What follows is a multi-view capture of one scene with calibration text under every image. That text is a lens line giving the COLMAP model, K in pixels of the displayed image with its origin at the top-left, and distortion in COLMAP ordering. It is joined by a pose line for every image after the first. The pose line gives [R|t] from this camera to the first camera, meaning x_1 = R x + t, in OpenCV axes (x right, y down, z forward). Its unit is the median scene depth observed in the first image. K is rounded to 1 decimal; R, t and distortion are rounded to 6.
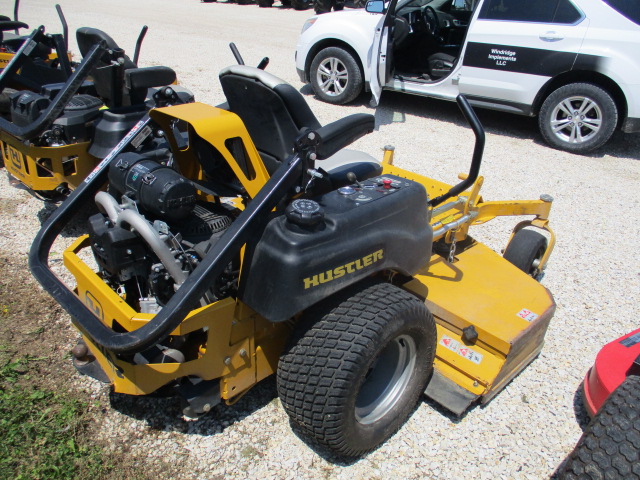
lens RADIAL K [[518.6, 0, 320.0], [0, 518.6, 240.0], [0, 0, 1]] dist [-0.003020, 0.001010]
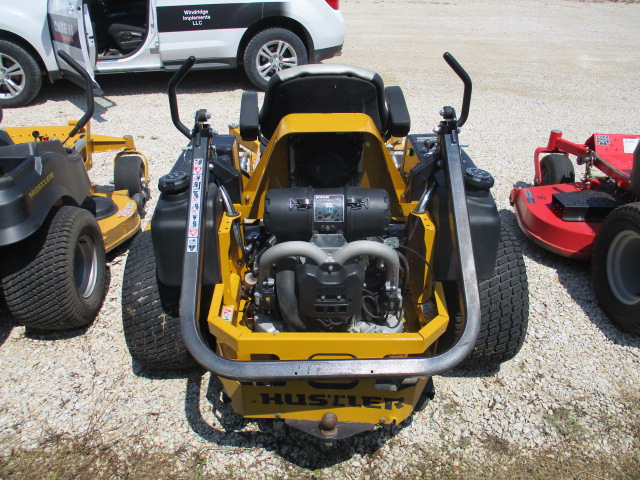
lens RADIAL K [[518.6, 0, 320.0], [0, 518.6, 240.0], [0, 0, 1]] dist [-0.003020, 0.001010]
pose [[0.703141, -0.411636, 0.579783, -0.247022], [0.367384, 0.908438, 0.199424, -0.070411], [-0.608787, 0.072780, 0.789988, 0.084333]]
